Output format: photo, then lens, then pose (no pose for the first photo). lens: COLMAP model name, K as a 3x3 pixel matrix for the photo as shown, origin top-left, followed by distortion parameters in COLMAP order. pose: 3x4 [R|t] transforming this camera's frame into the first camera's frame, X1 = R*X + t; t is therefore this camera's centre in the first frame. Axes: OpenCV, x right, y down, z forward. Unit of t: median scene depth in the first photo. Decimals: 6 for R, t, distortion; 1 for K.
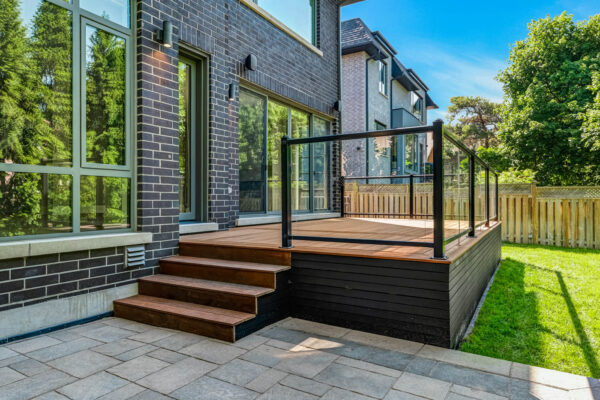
lens RADIAL K [[380.4, 0, 299.2], [0, 380.4, 201.9], [0, 0, 1]] dist [0.011348, 0.000788]
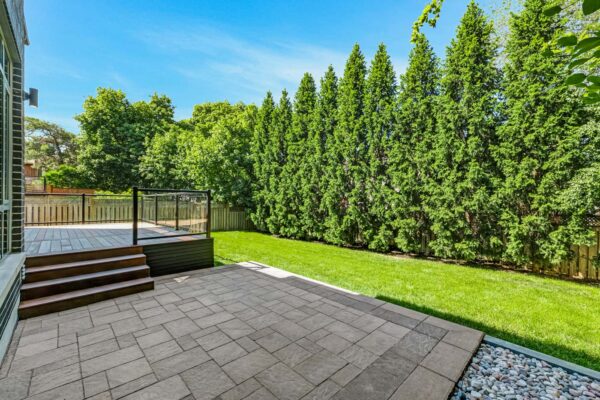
lens RADIAL K [[251.4, 0, 299.1], [0, 251.4, 200.0], [0, 0, 1]] dist [-0.002757, -0.000249]
pose [[0.259501, 0.010720, 0.965683, -1.020189], [-0.000074, 0.999939, -0.011080, -0.090294], [-0.965743, 0.002803, 0.259486, -0.121171]]
